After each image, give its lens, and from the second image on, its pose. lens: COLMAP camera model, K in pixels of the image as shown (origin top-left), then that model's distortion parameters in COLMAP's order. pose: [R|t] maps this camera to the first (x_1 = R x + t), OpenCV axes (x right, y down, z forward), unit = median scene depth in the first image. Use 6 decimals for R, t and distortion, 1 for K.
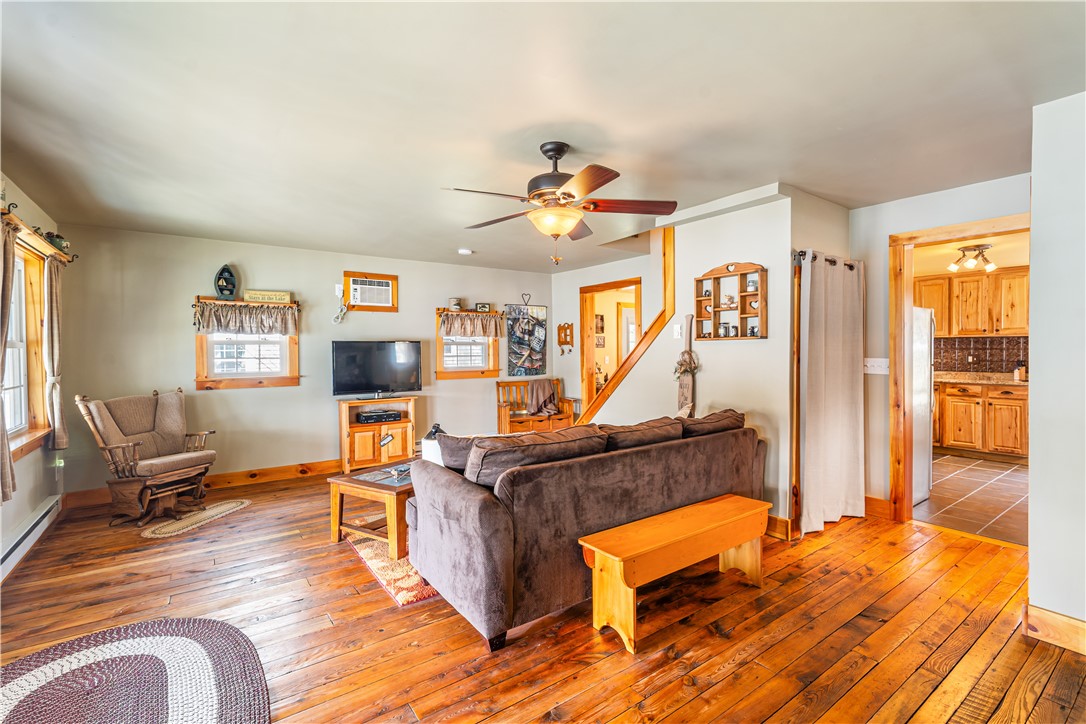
lens RADIAL K [[486.9, 0, 544.0], [0, 486.9, 354.7], [0, 0, 1]] dist [-0.000879, 0.000359]
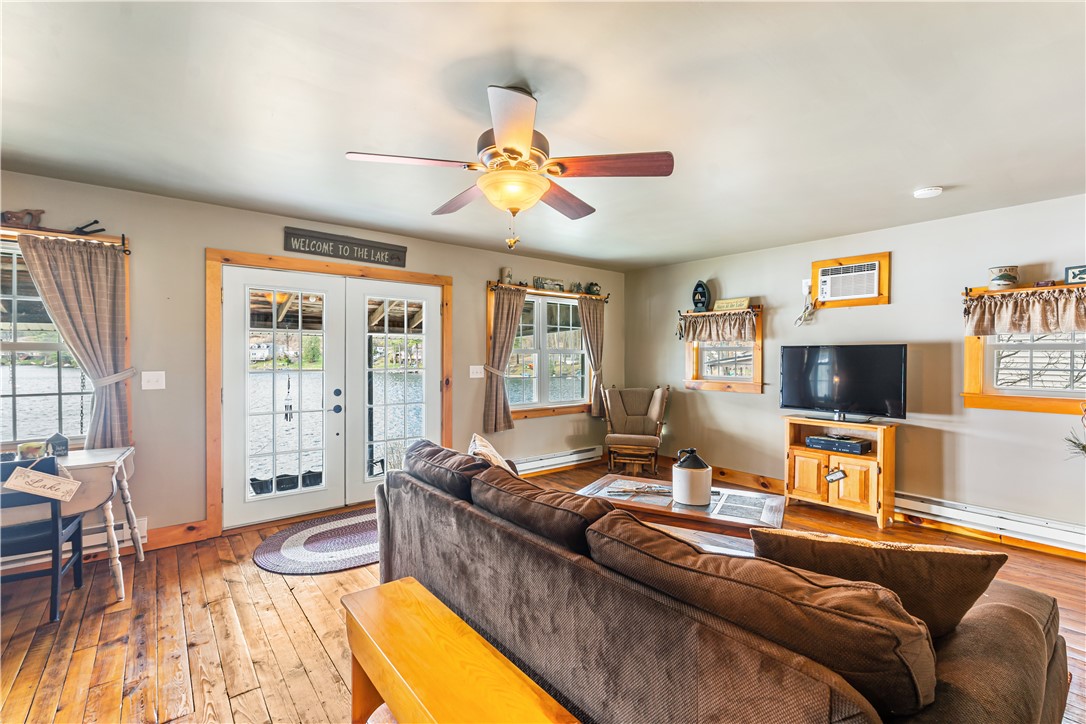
lens RADIAL K [[483.0, 0, 545.9], [0, 483.0, 356.7], [0, 0, 1]] dist [-0.003018, 0.000211]
pose [[0.056921, 0.008902, -0.998339, 0.390141], [-0.014433, 0.999863, 0.008093, -0.009274], [0.998274, 0.013948, 0.057041, 0.493737]]
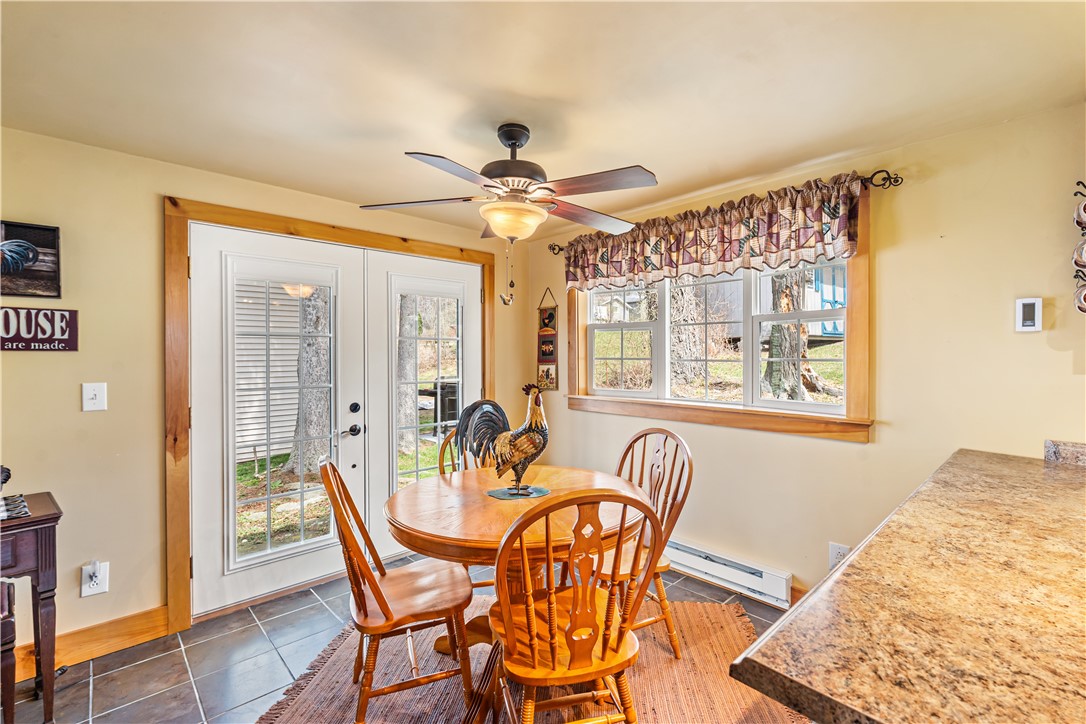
lens RADIAL K [[481.5, 0, 543.9], [0, 481.5, 359.0], [0, 0, 1]] dist [-0.002901, 0.000113]
pose [[0.991694, 0.003188, 0.128578, 0.501046], [-0.003138, 0.999995, -0.000593, -0.014923], [-0.128579, 0.000185, 0.991699, 1.005396]]
